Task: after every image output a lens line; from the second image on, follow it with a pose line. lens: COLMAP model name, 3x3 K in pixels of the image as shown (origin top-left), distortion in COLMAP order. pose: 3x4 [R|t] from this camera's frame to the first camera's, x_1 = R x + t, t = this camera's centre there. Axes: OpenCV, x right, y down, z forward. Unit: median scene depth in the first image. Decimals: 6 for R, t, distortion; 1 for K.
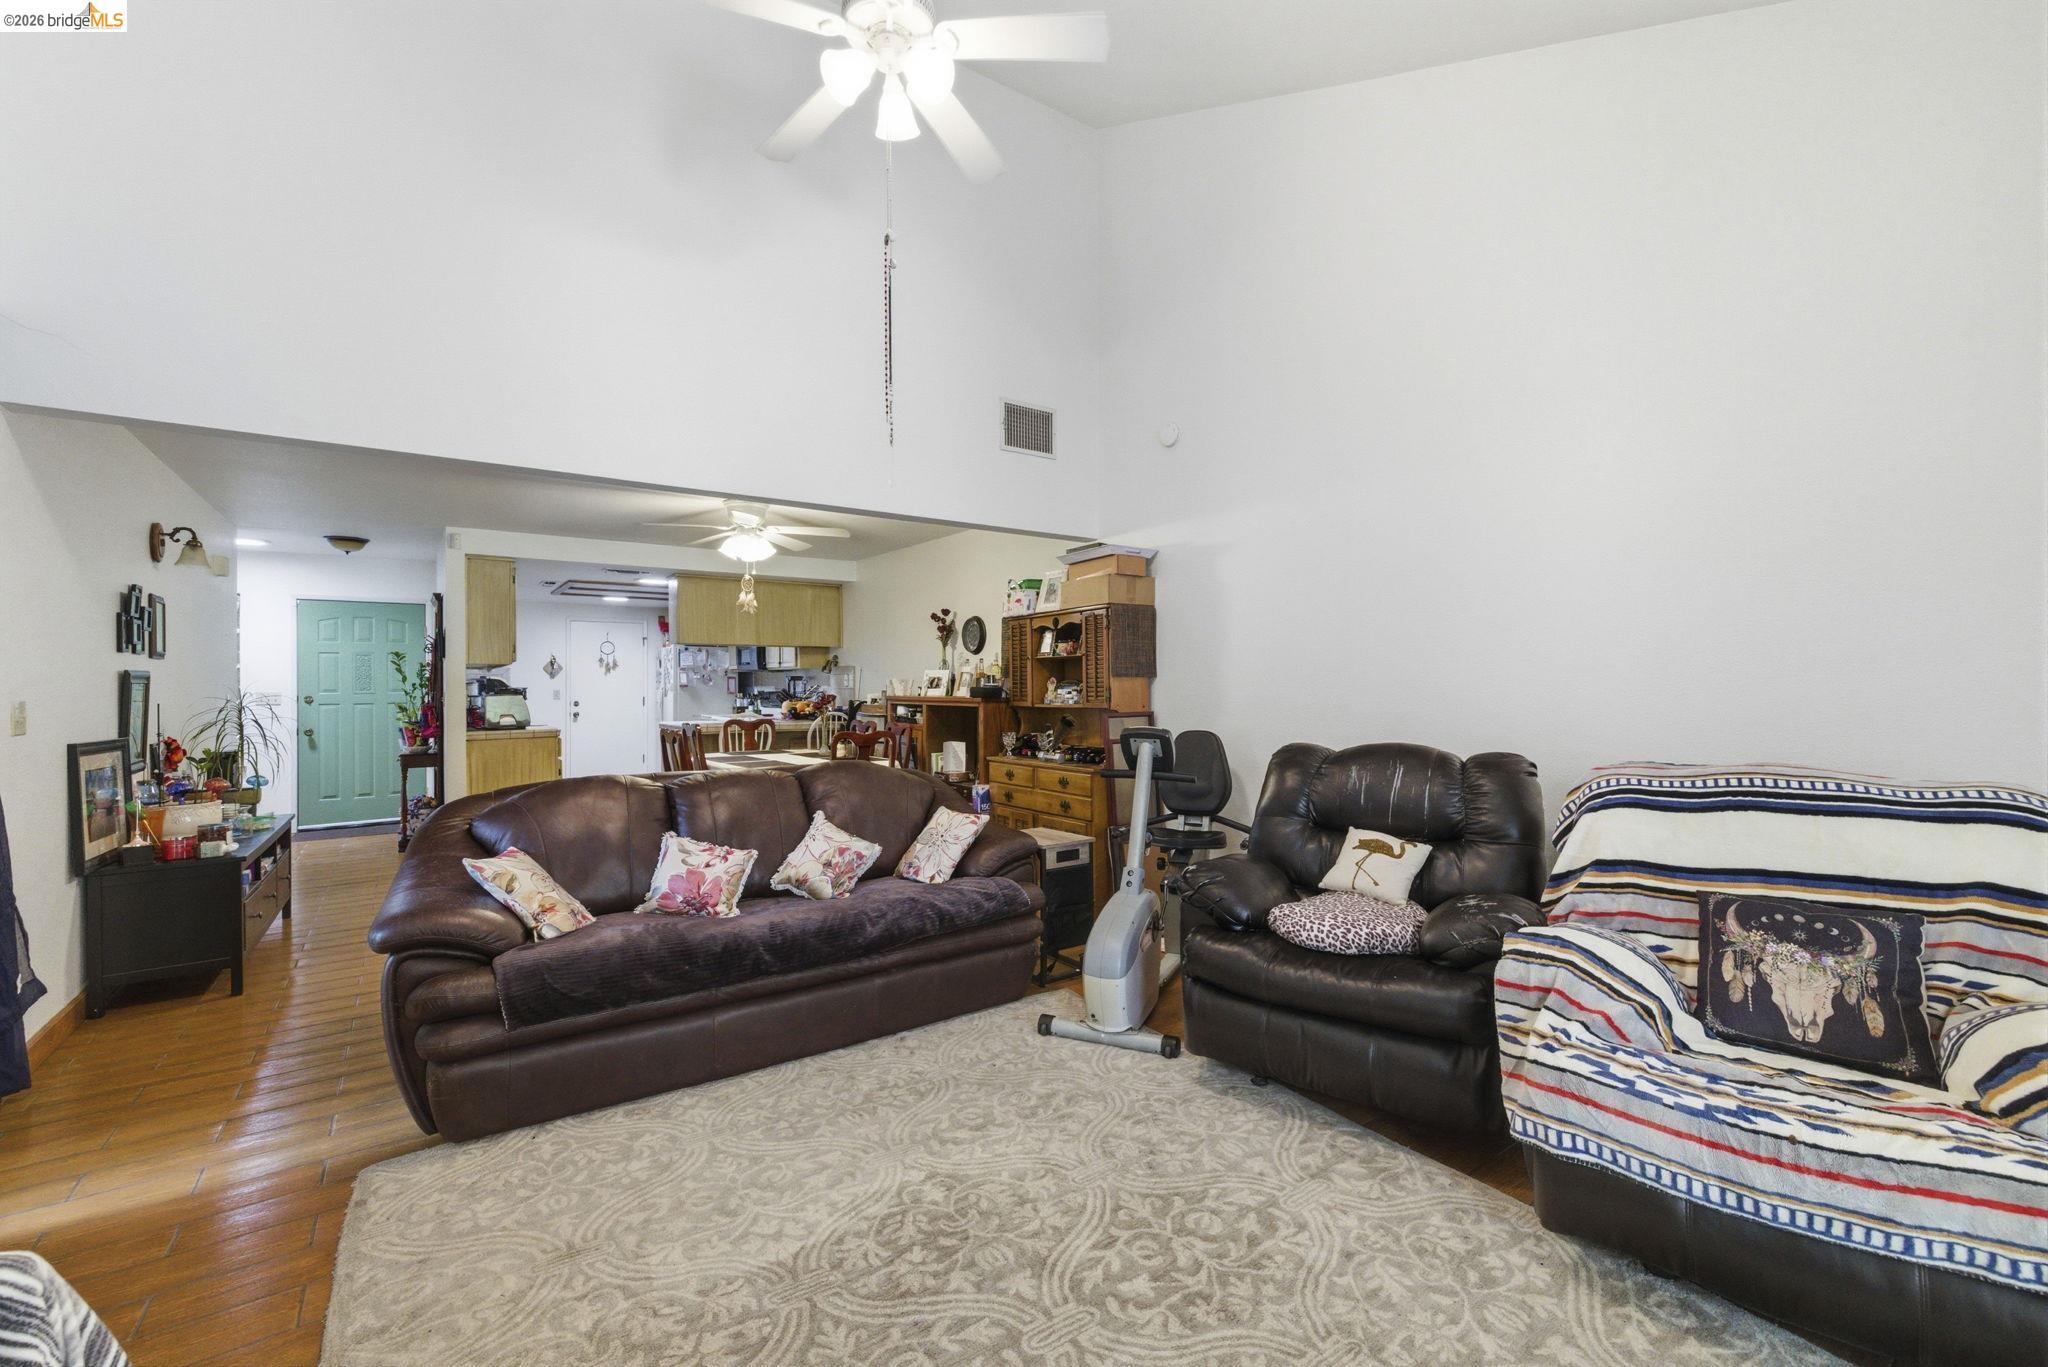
lens RADIAL K [[848.7, 0, 1028.9], [0, 848.7, 679.4], [0, 0, 1]] dist [0.006957, -0.000654]
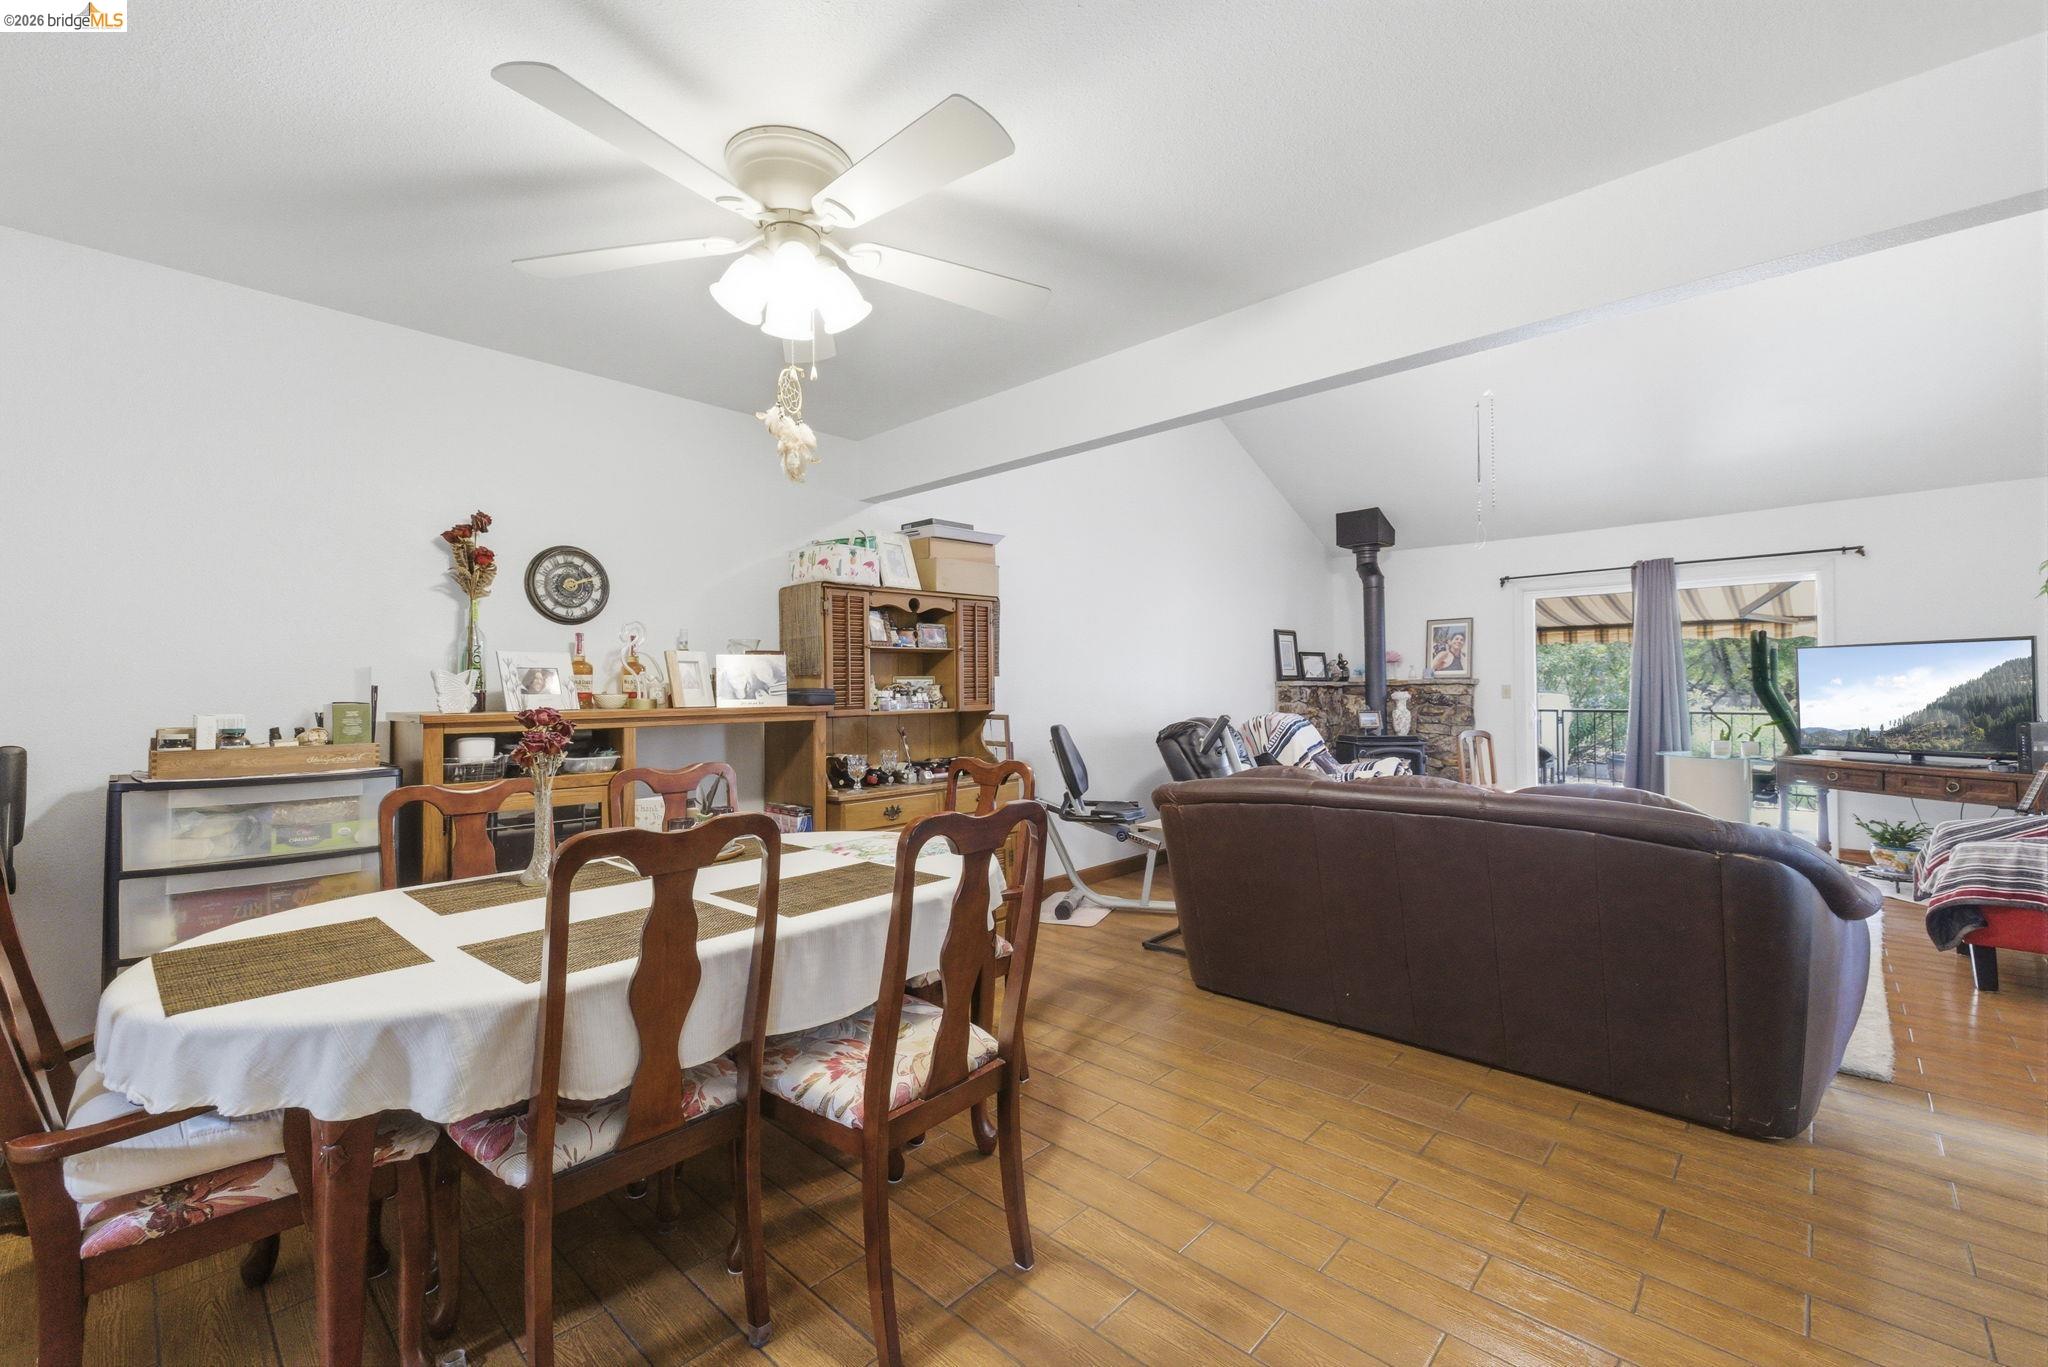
lens RADIAL K [[848.7, 0, 1028.9], [0, 848.7, 679.4], [0, 0, 1]] dist [0.006957, -0.000654]
pose [[-0.195867, 0.015031, 0.980515, -0.568712], [0.005464, 0.999884, -0.014236, 0.010212], [-0.980615, 0.002569, -0.195926, 0.794797]]
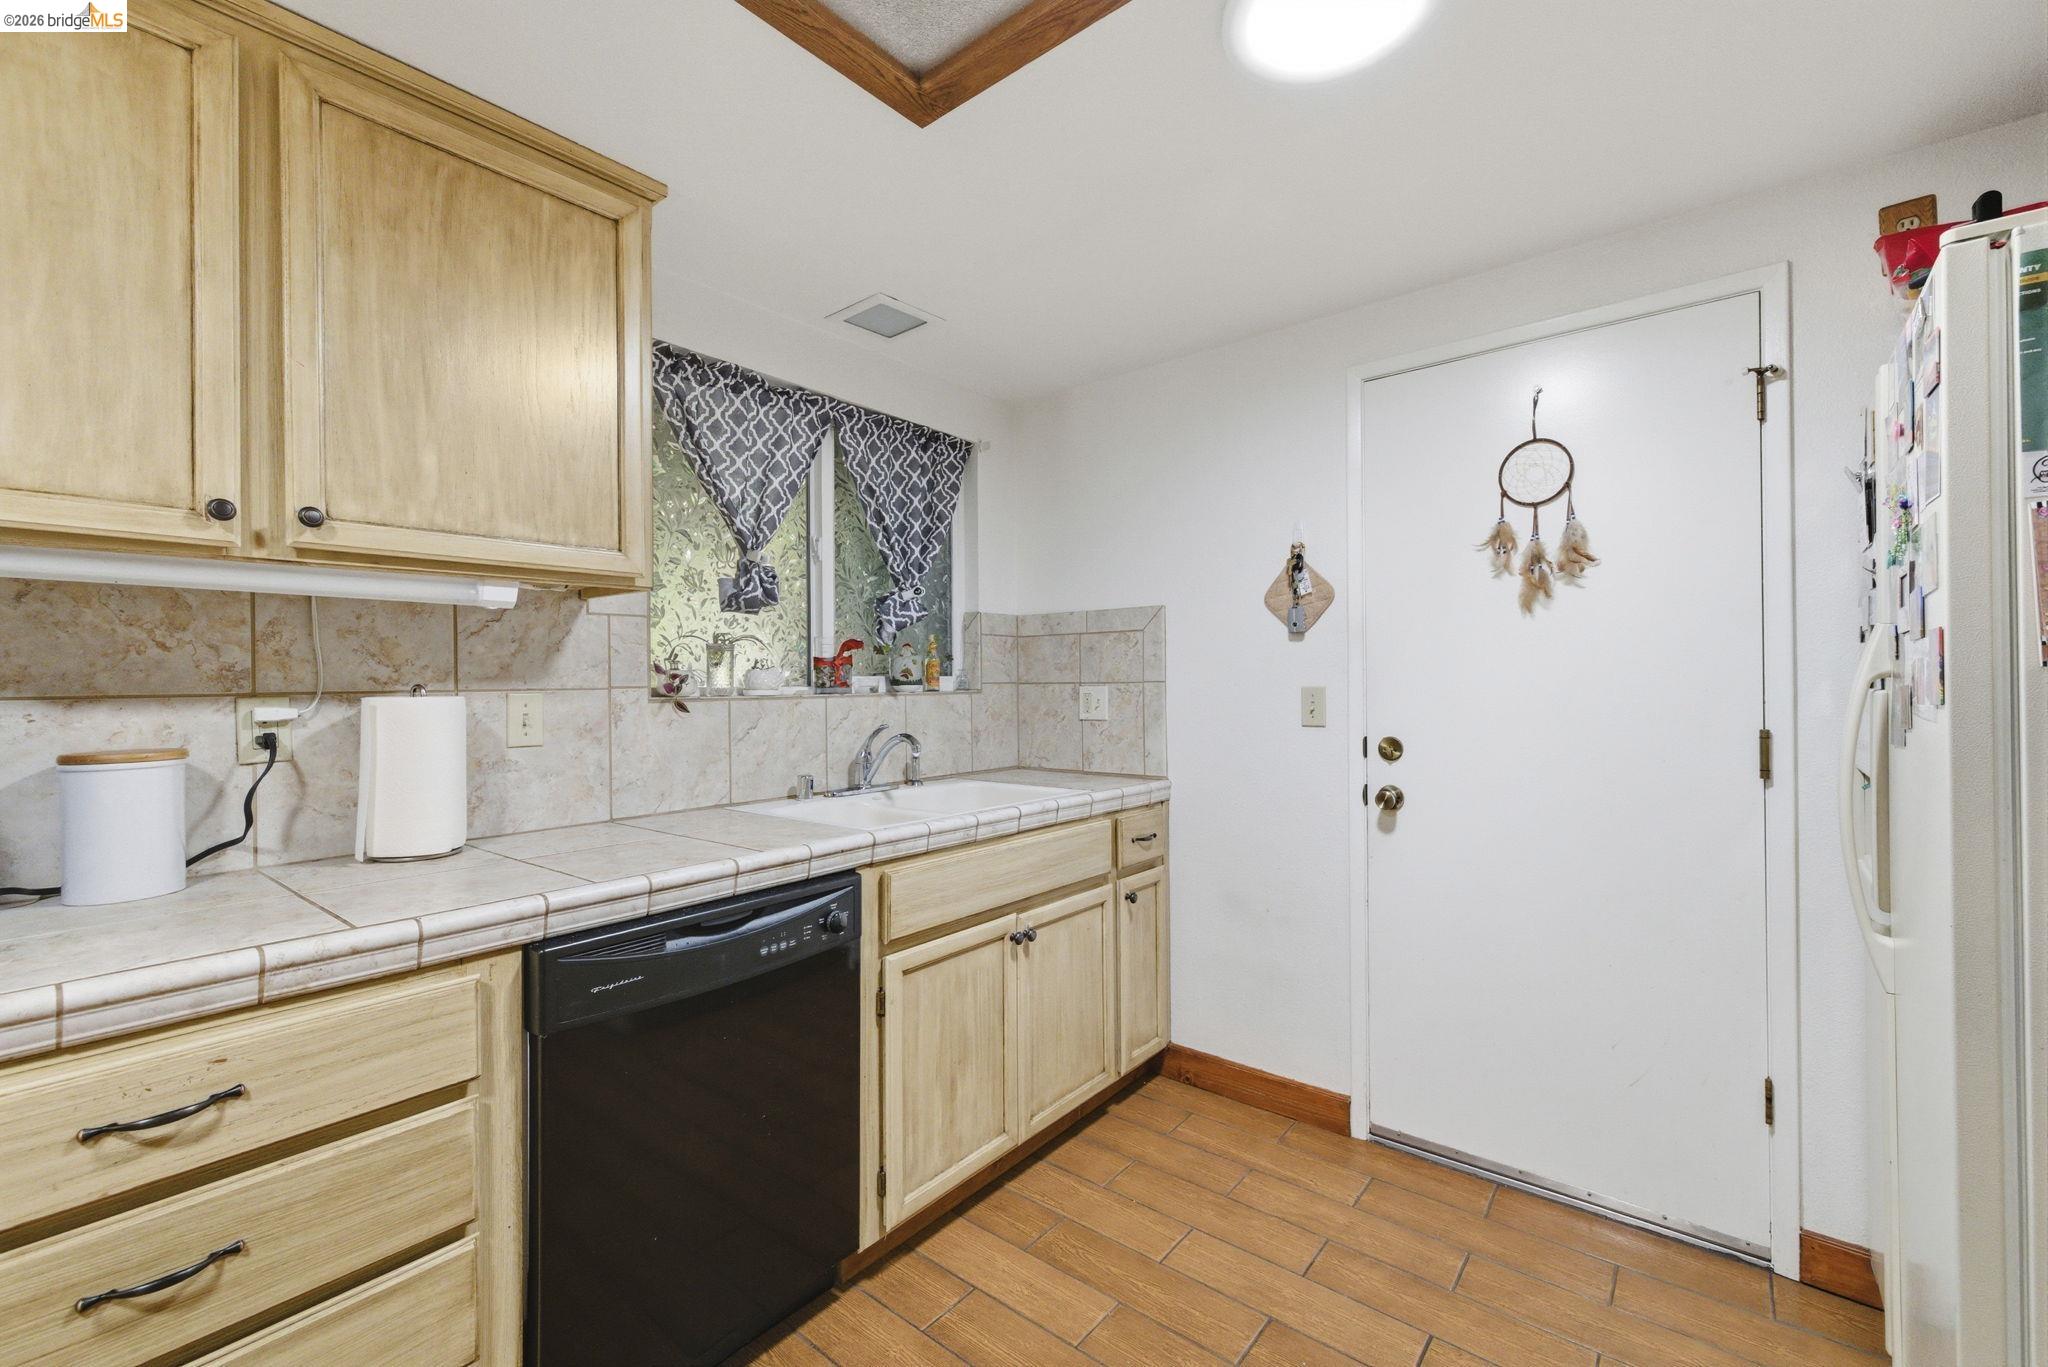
lens RADIAL K [[848.7, 0, 1028.9], [0, 848.7, 679.4], [0, 0, 1]] dist [0.006957, -0.000654]
pose [[0.264518, -0.001125, -0.964380, -0.529063], [0.014849, 0.999886, 0.002907, 0.013031], [0.964266, -0.015089, 0.264504, 1.307803]]
